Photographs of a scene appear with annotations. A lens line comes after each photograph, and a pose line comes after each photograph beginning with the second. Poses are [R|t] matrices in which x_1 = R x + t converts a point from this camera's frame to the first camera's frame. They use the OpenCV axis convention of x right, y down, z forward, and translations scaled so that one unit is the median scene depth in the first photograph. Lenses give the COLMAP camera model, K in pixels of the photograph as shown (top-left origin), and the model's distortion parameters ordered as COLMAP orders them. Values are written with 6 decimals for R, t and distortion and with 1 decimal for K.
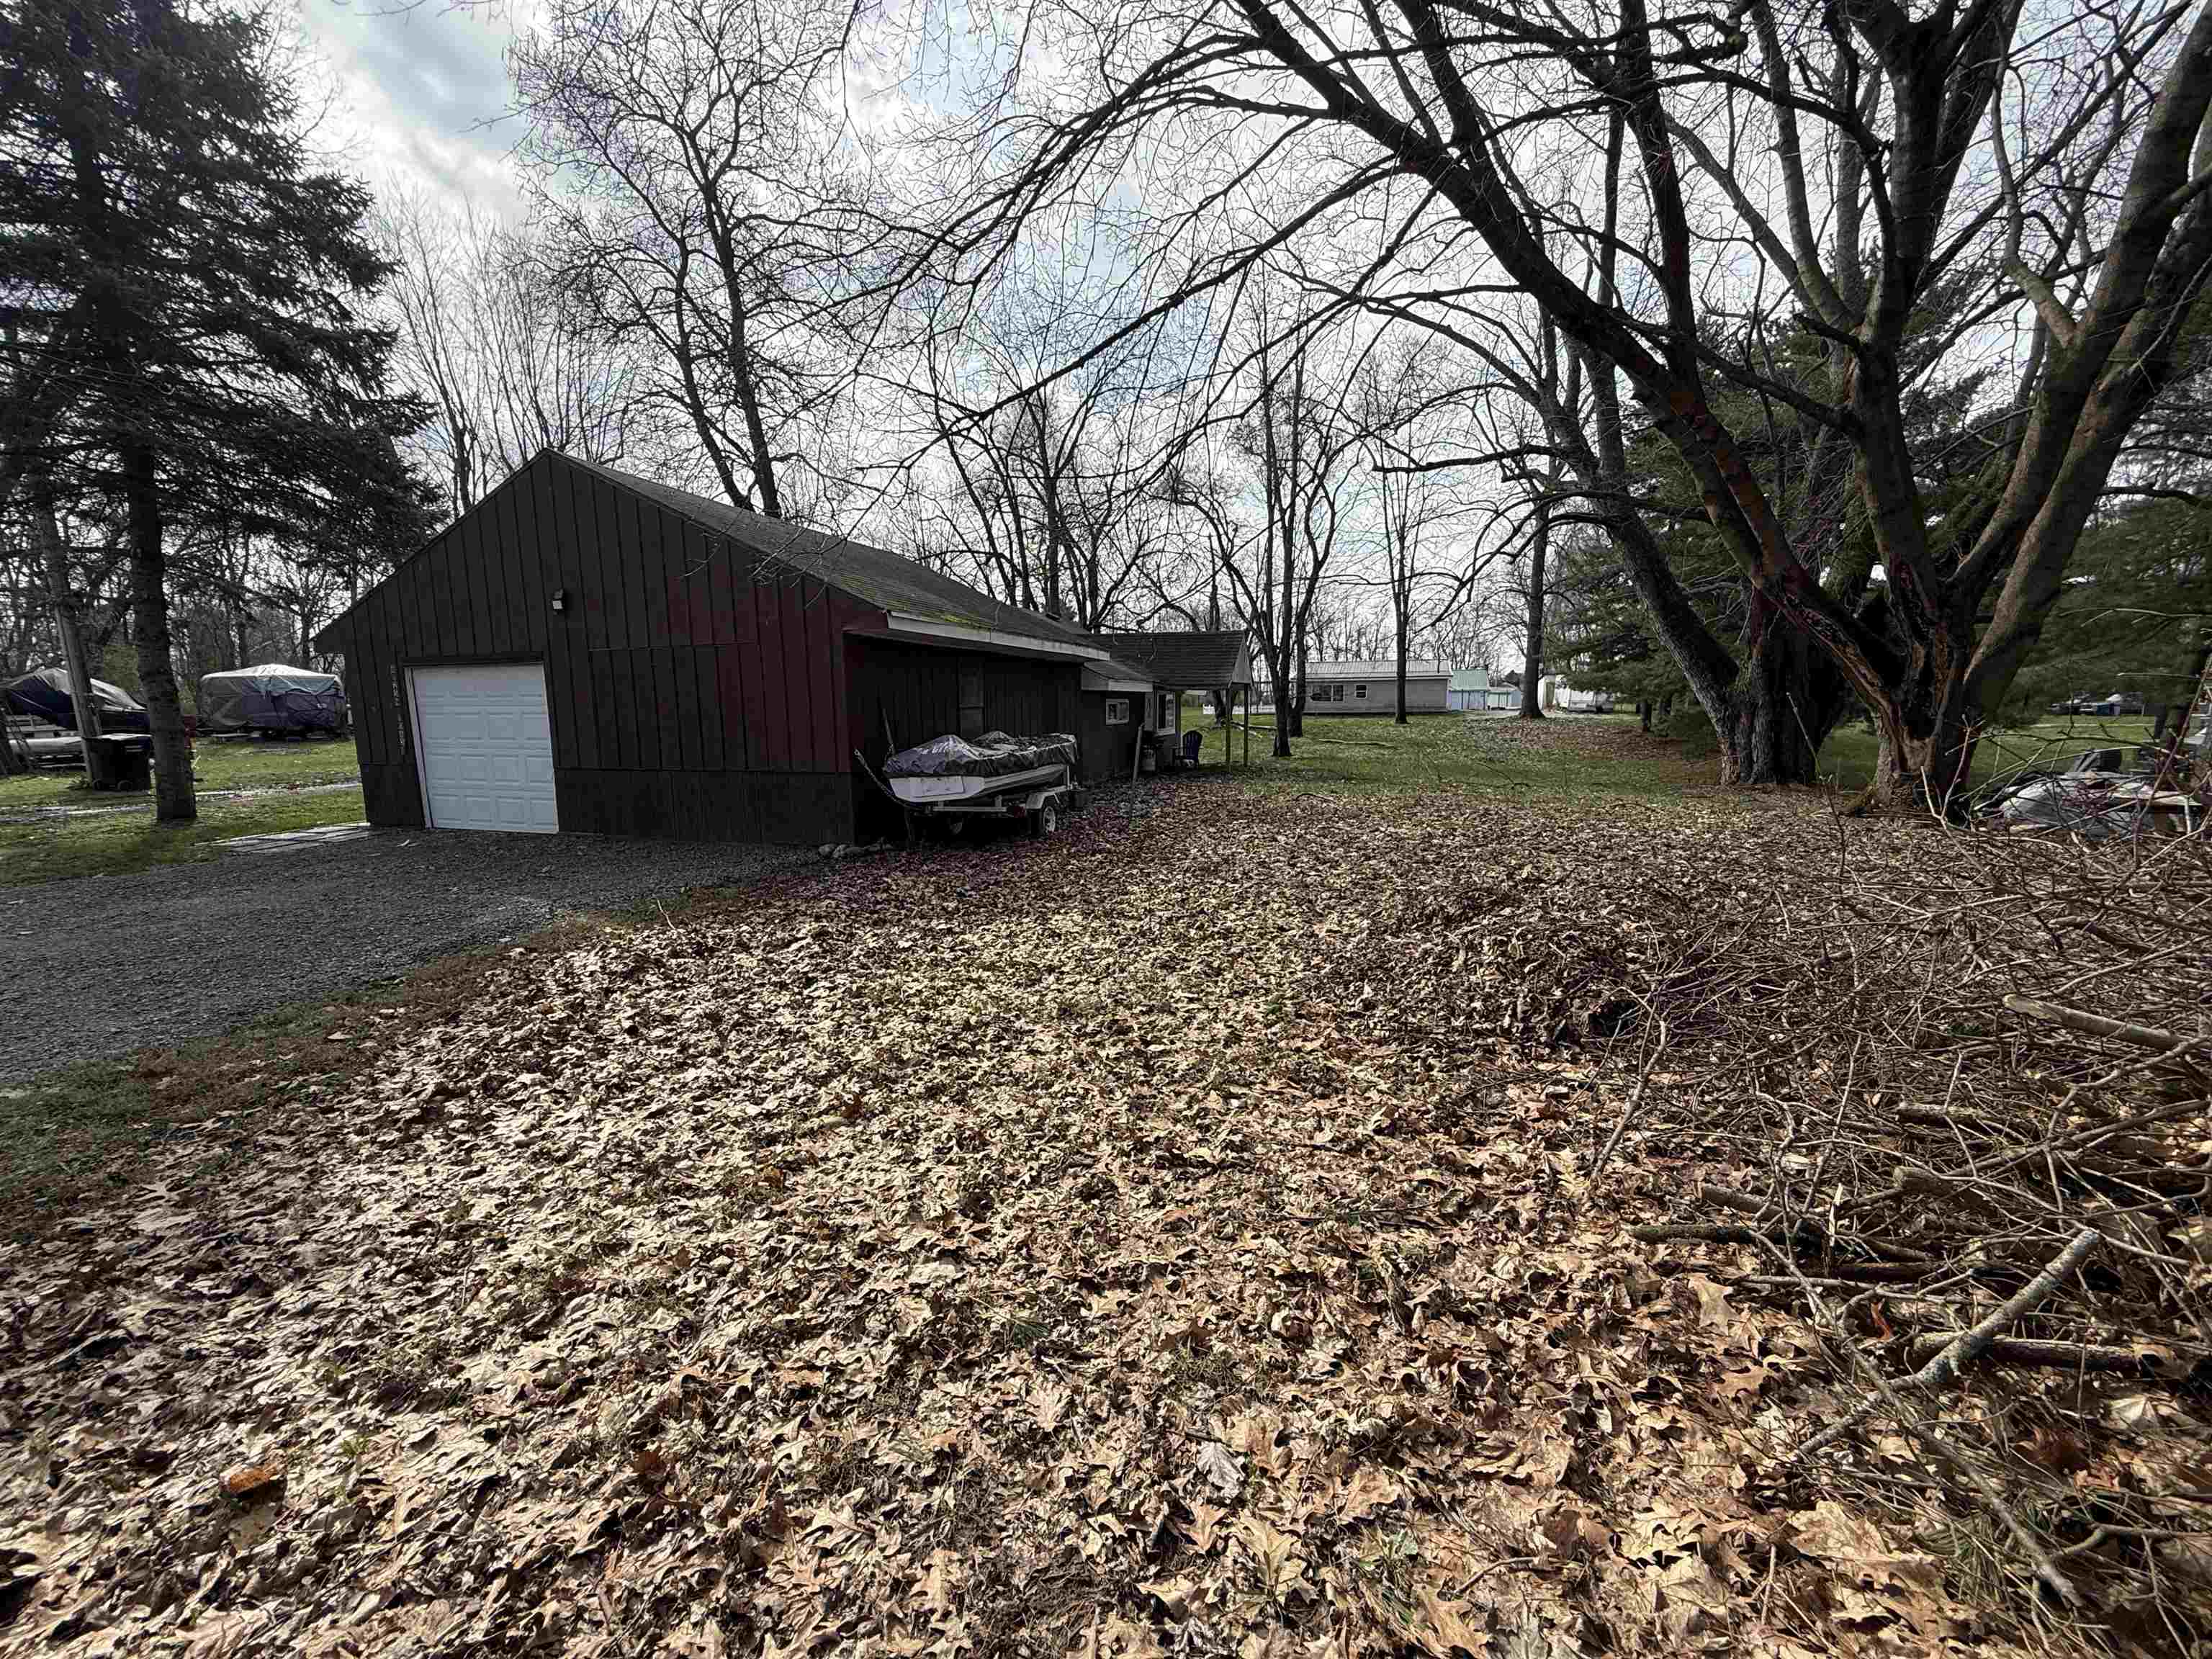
lens RADIAL K [[884.9, 0, 1100.3], [0, 884.9, 829.1], [0, 0, 1]] dist [-0.000780, 0.000203]
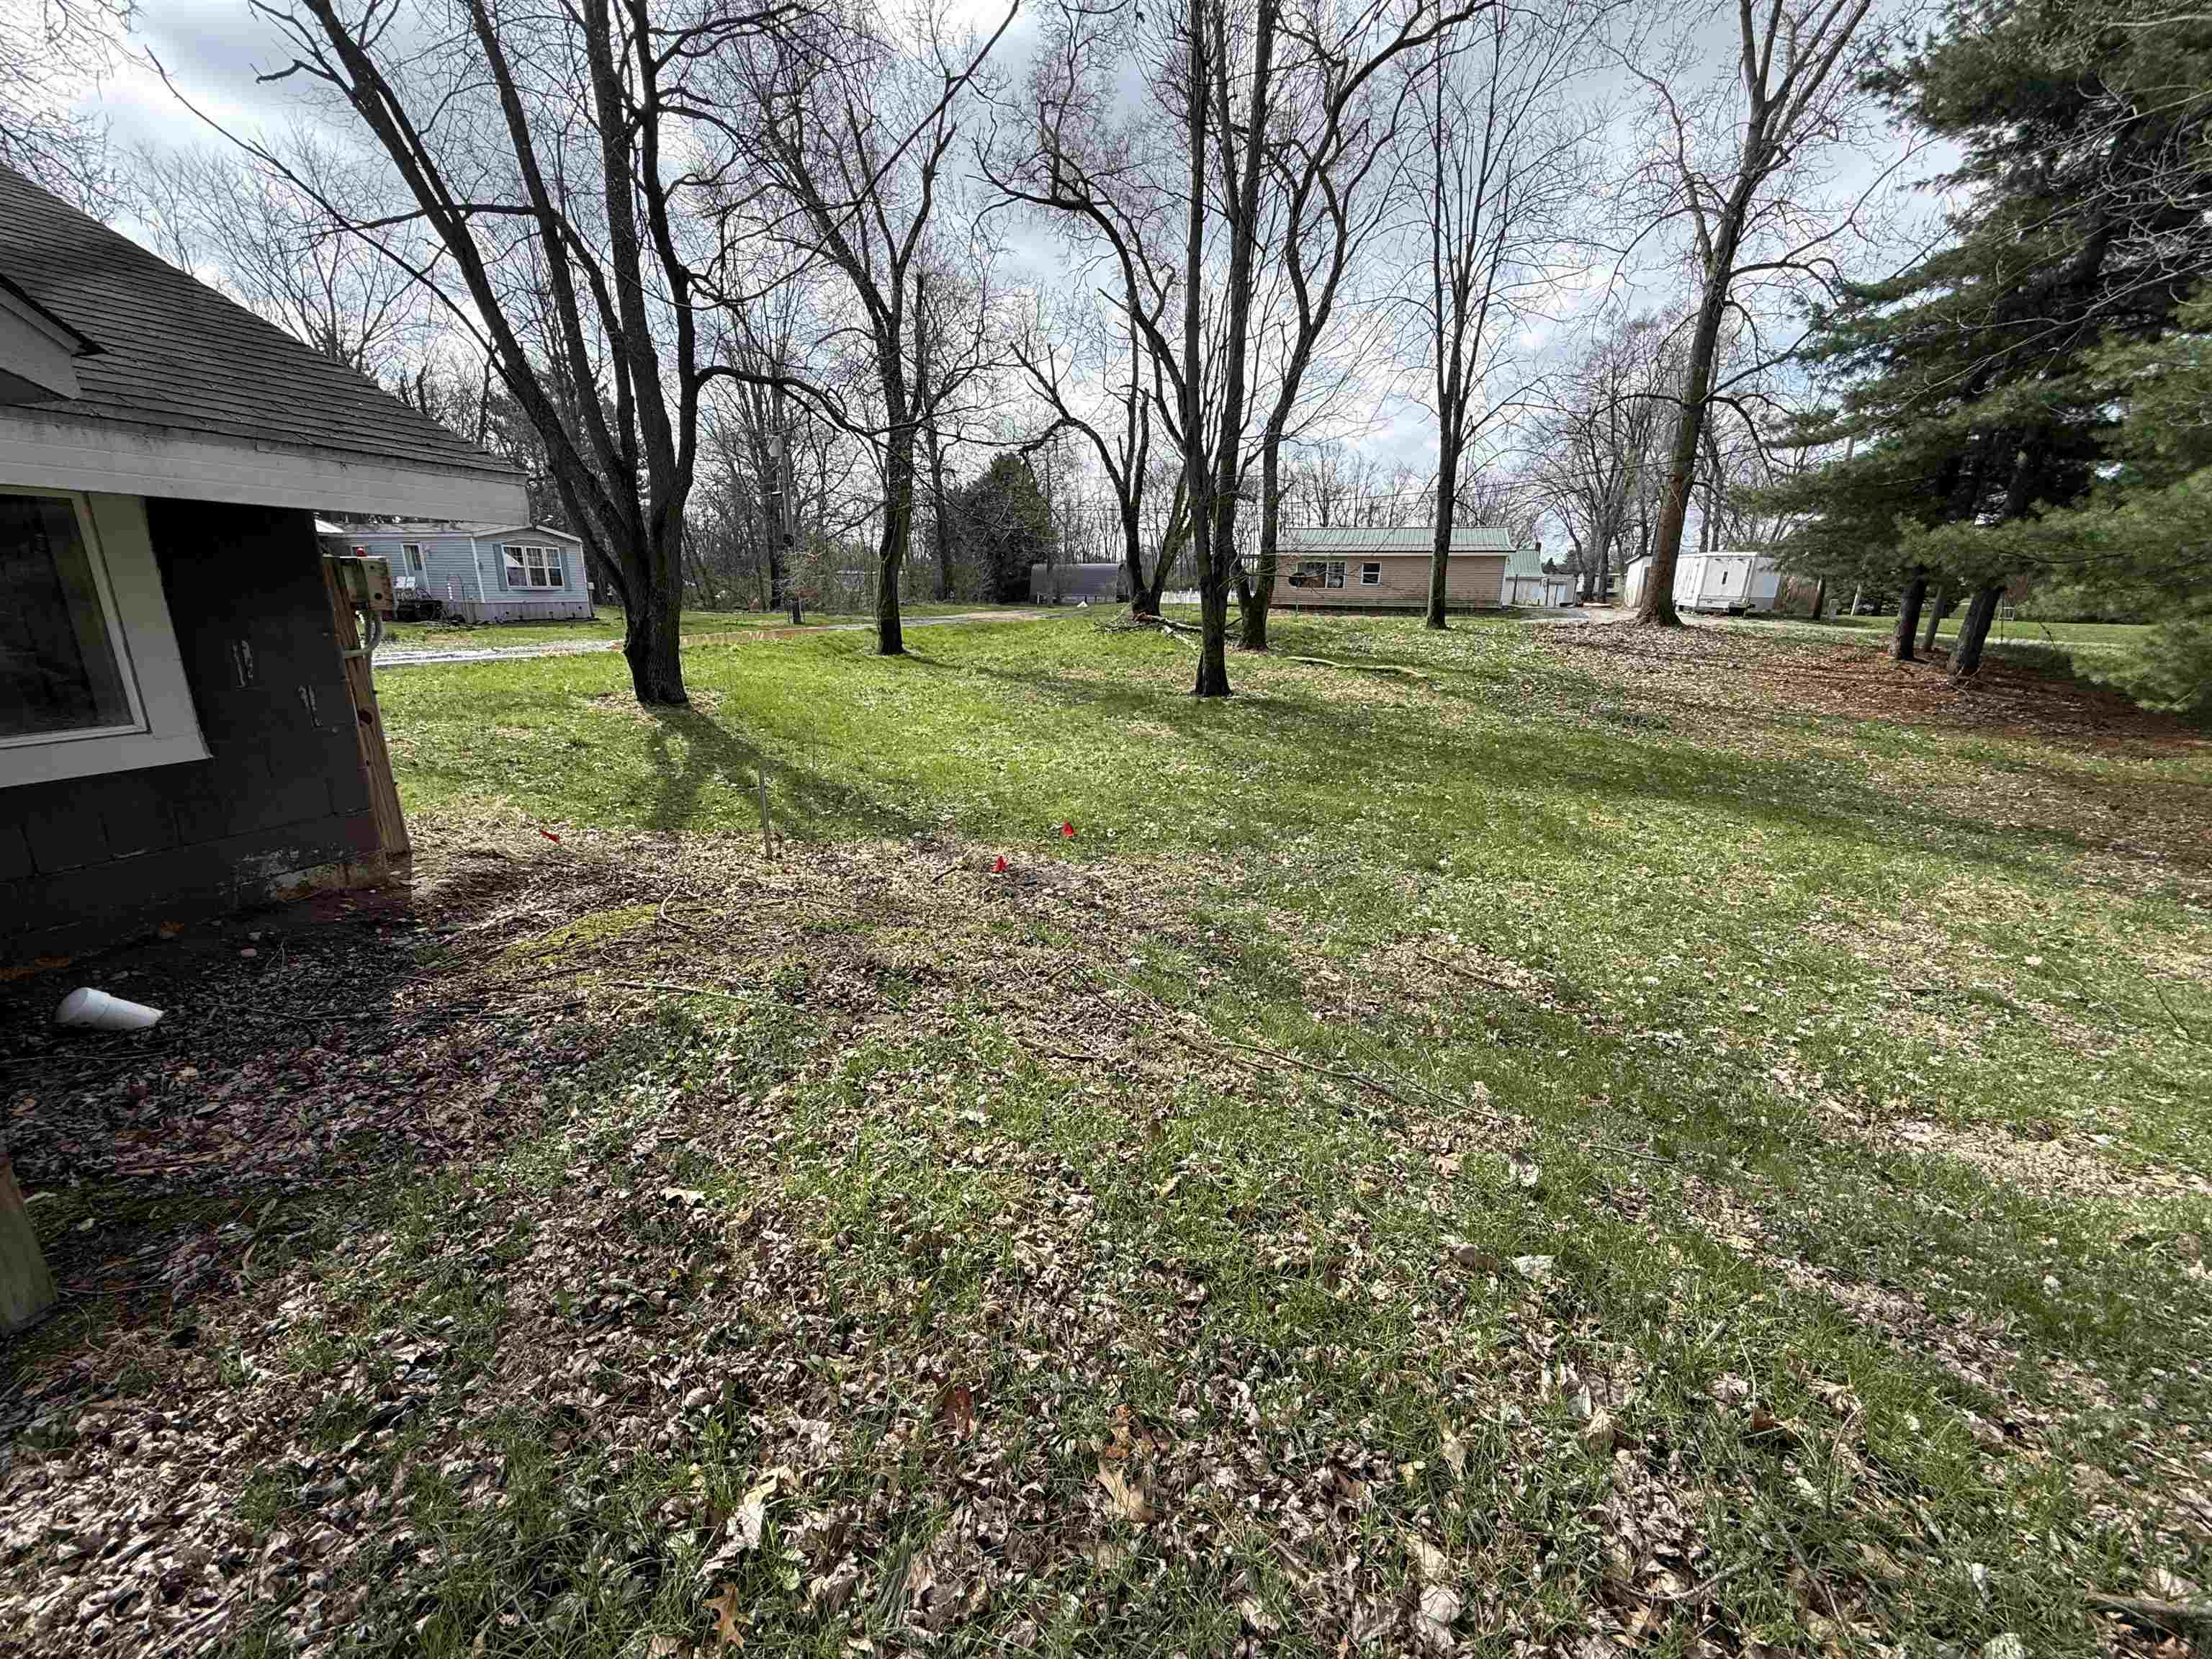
lens RADIAL K [[884.9, 0, 1100.3], [0, 884.9, 829.1], [0, 0, 1]] dist [-0.000780, 0.000203]
pose [[0.999748, 0.022453, -0.000066, 0.121198], [-0.022270, 0.991963, 0.124551, -0.056902], [0.002862, -0.124518, 0.992213, 0.408729]]
